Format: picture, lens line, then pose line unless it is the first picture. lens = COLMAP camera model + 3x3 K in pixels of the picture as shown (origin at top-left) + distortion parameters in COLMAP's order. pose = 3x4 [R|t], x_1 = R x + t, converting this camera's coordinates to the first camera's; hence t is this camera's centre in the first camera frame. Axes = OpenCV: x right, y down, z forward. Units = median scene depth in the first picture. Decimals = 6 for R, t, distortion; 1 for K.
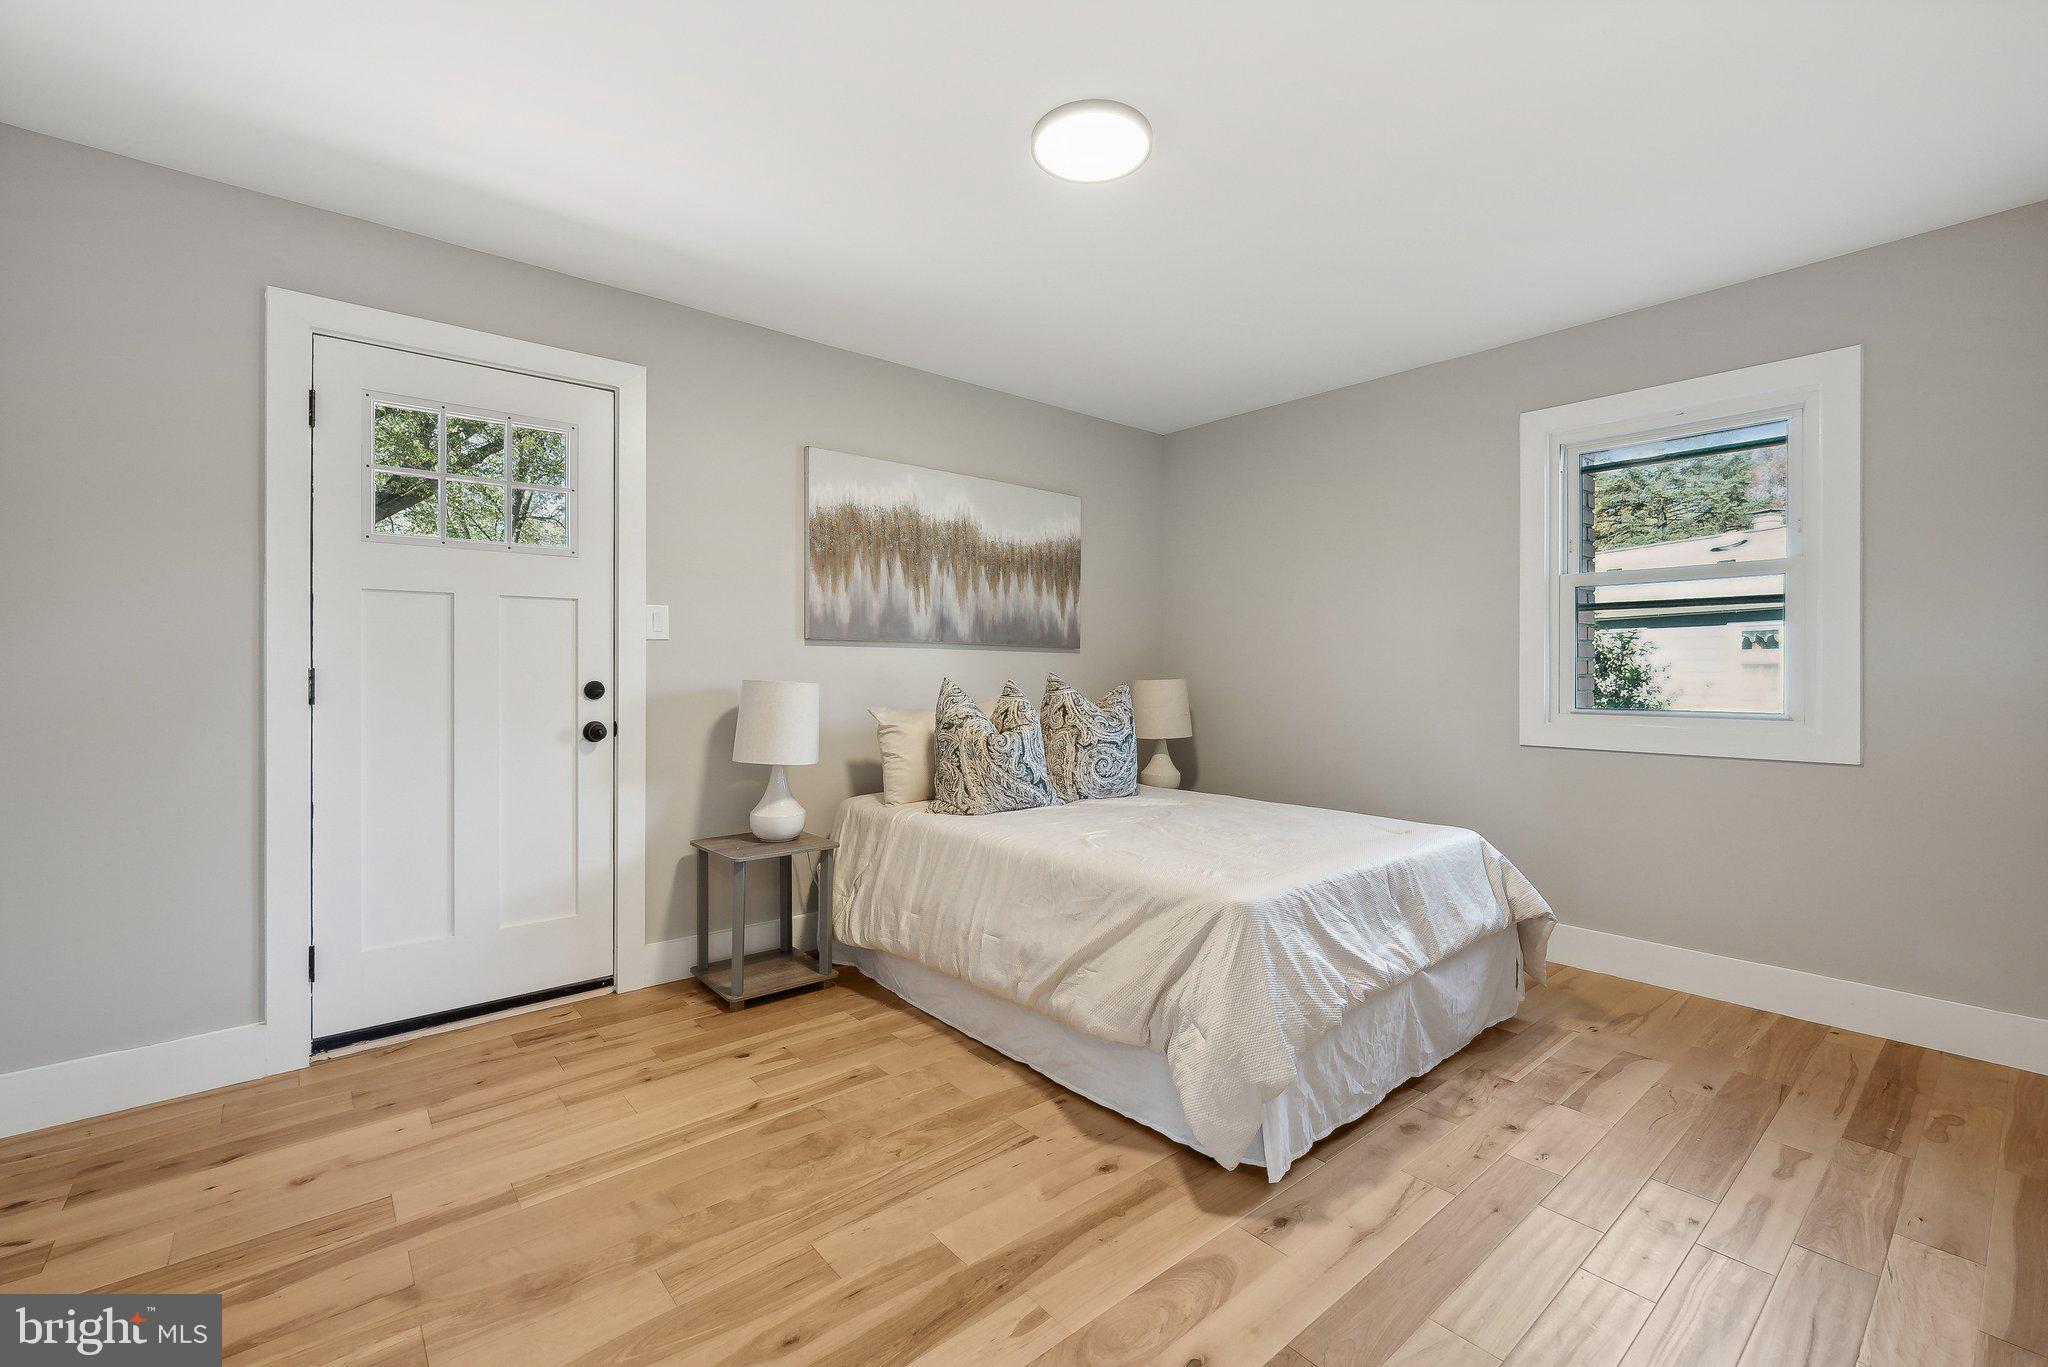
lens RADIAL K [[875.3, 0, 1036.3], [0, 875.3, 676.3], [0, 0, 1]] dist [-0.000462, -0.000260]
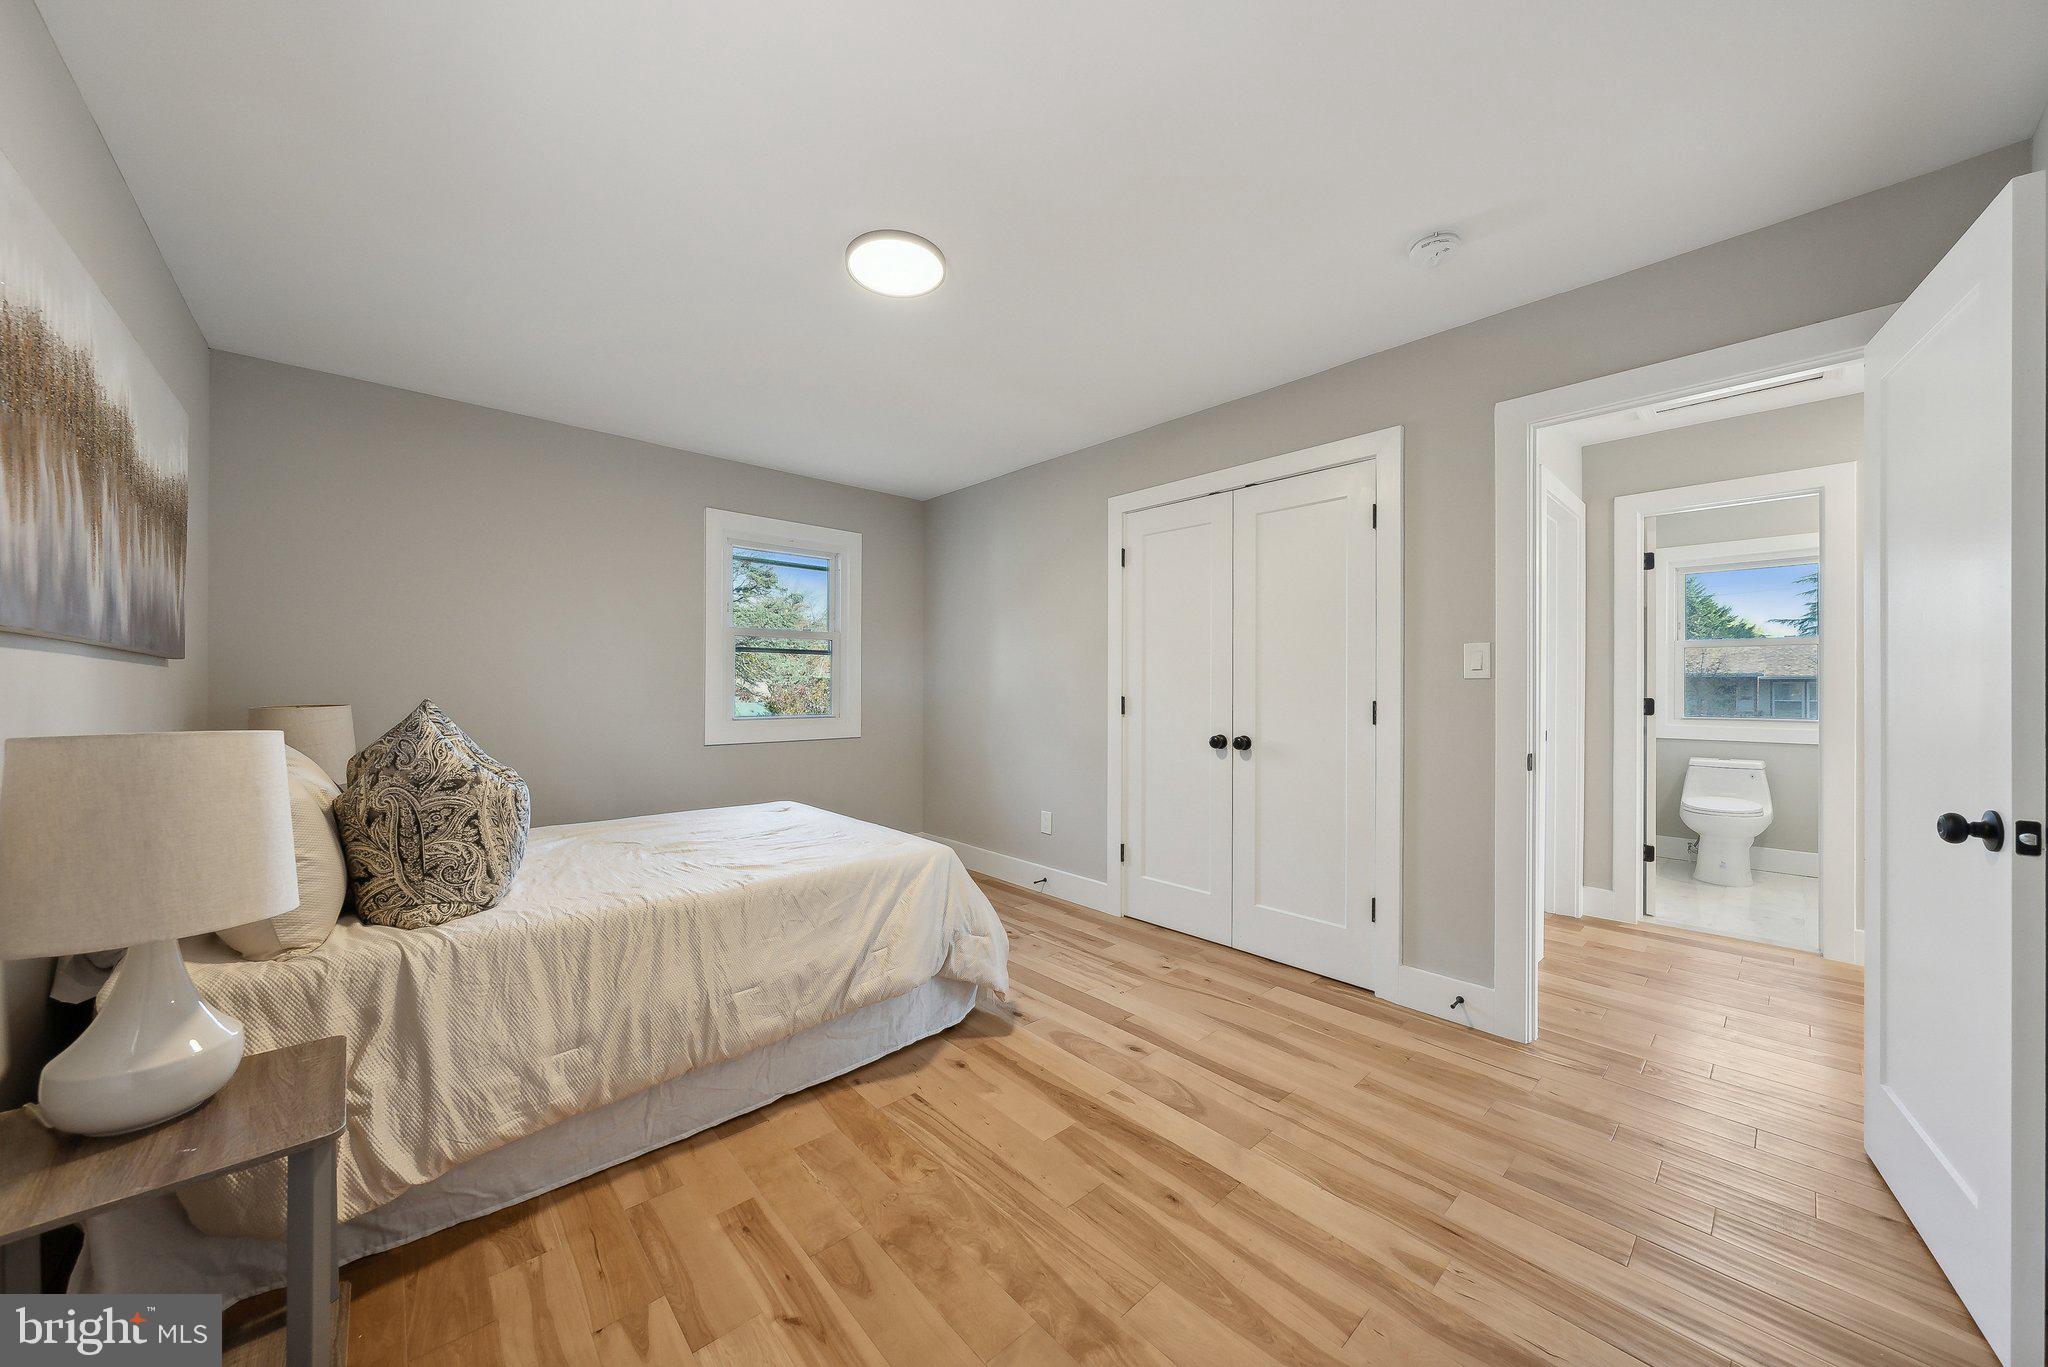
lens RADIAL K [[703.3, 0, 1017.7], [0, 703.3, 684.9], [0, 0, 1]] dist [-0.001900, -0.000029]
pose [[-0.027742, 0.000654, 0.999615, -0.629887], [0.000701, 1.000000, -0.000635, -0.017012], [-0.999615, 0.000683, -0.027743, 0.585067]]
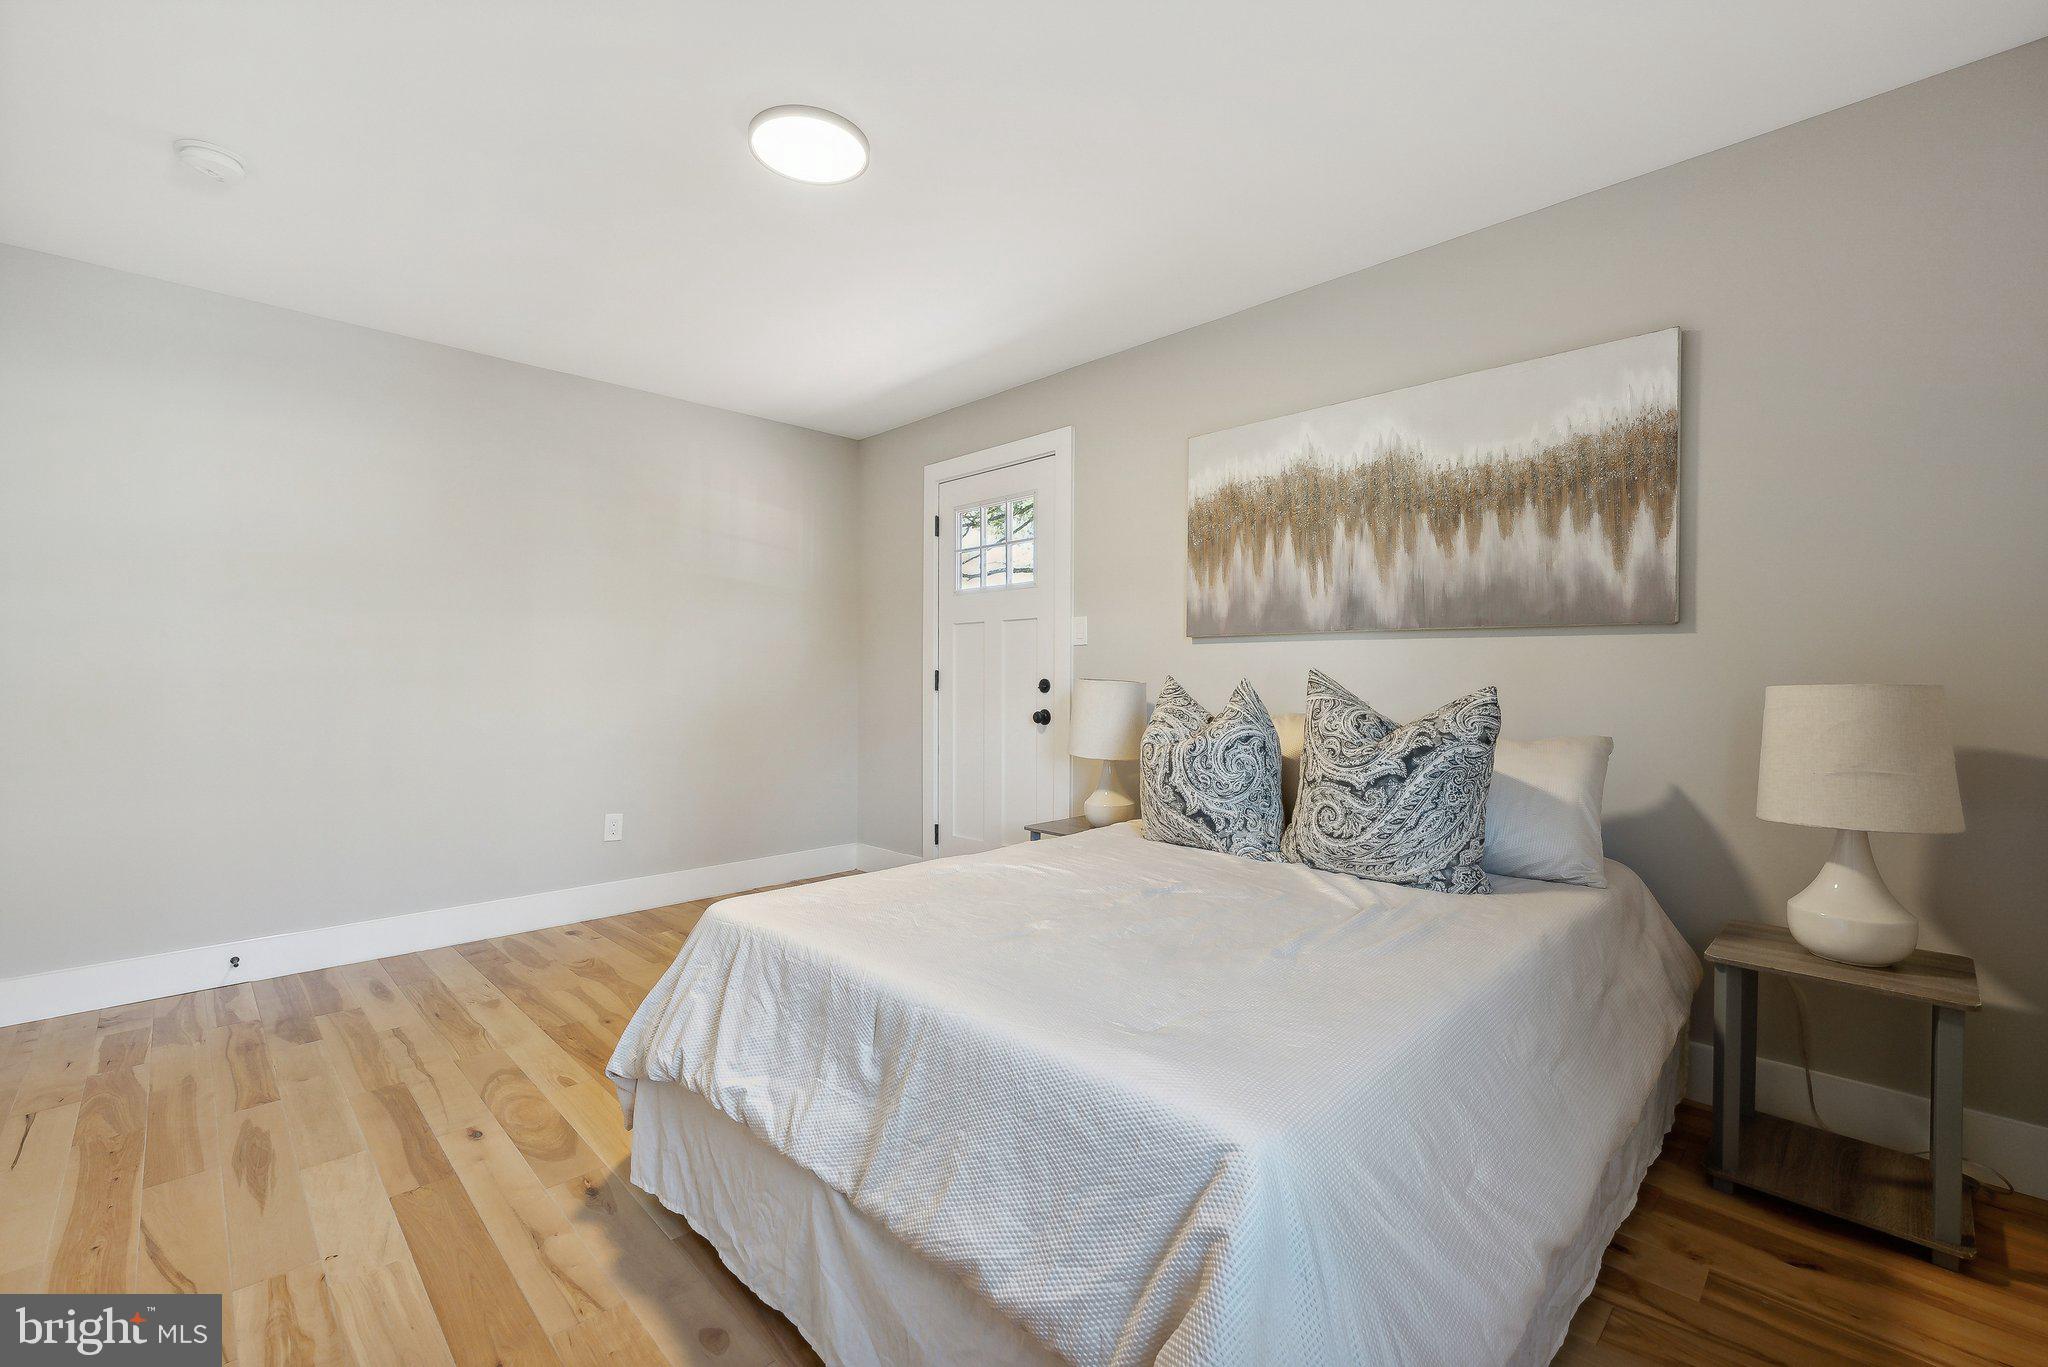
lens RADIAL K [[889.9, 0, 1014.0], [0, 889.9, 687.7], [0, 0, 1]] dist [0.001482, -0.000388]
pose [[0.043864, 0.008187, -0.999004, 0.762591], [-0.010895, 0.999911, 0.007716, 0.007997], [0.998978, 0.010545, 0.043949, 0.817971]]
